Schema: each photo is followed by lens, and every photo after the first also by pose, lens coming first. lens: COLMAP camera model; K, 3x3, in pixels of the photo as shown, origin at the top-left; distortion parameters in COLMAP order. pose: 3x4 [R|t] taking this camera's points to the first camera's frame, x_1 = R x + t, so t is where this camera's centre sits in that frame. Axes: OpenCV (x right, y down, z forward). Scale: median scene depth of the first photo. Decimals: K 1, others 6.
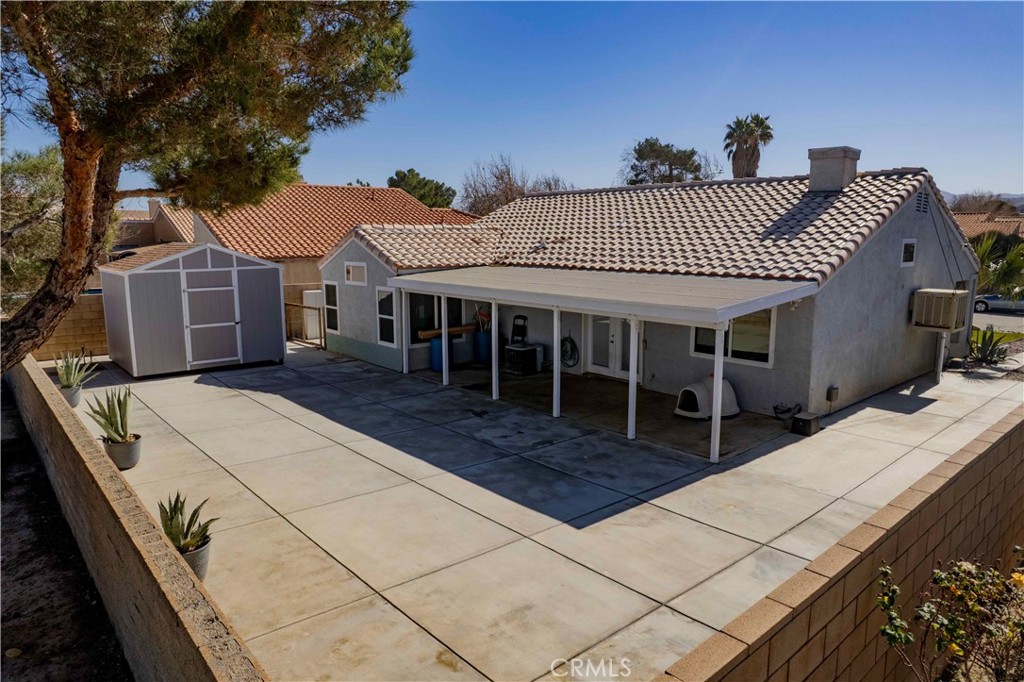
lens RADIAL K [[654.9, 0, 516.2], [0, 654.9, 340.5], [0, 0, 1]] dist [-0.072629, 0.066603]
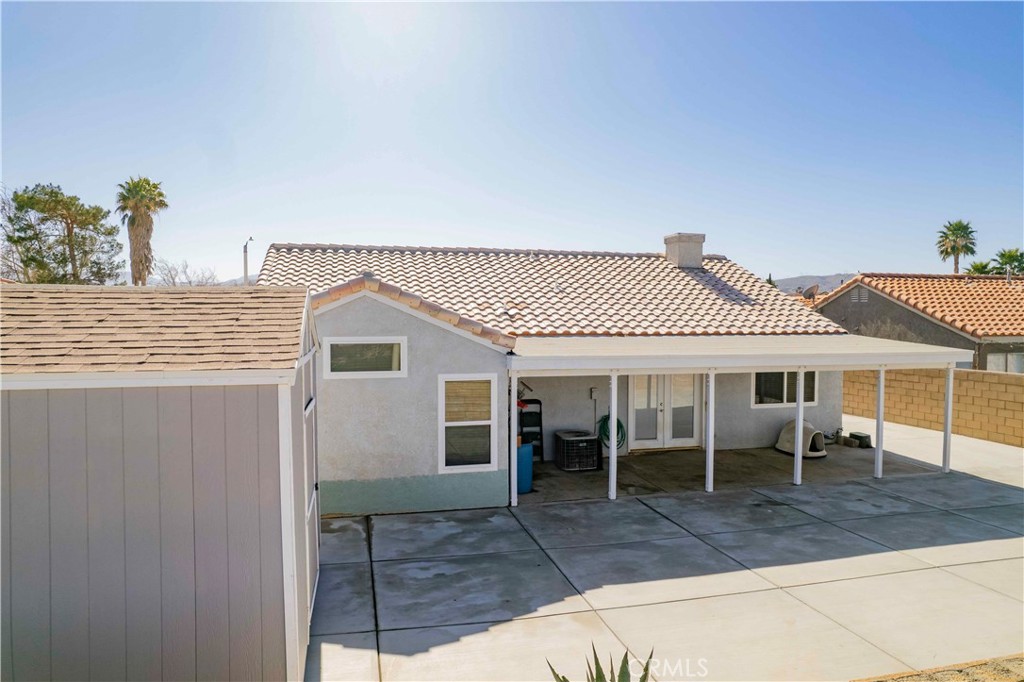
lens RADIAL K [[654.9, 0, 516.2], [0, 654.9, 340.5], [0, 0, 1]] dist [-0.072629, 0.066603]
pose [[0.457555, -0.030272, 0.888666, -1.012588], [0.140218, 0.989372, -0.038492, -0.118252], [-0.878056, 0.142219, 0.456937, 0.950629]]
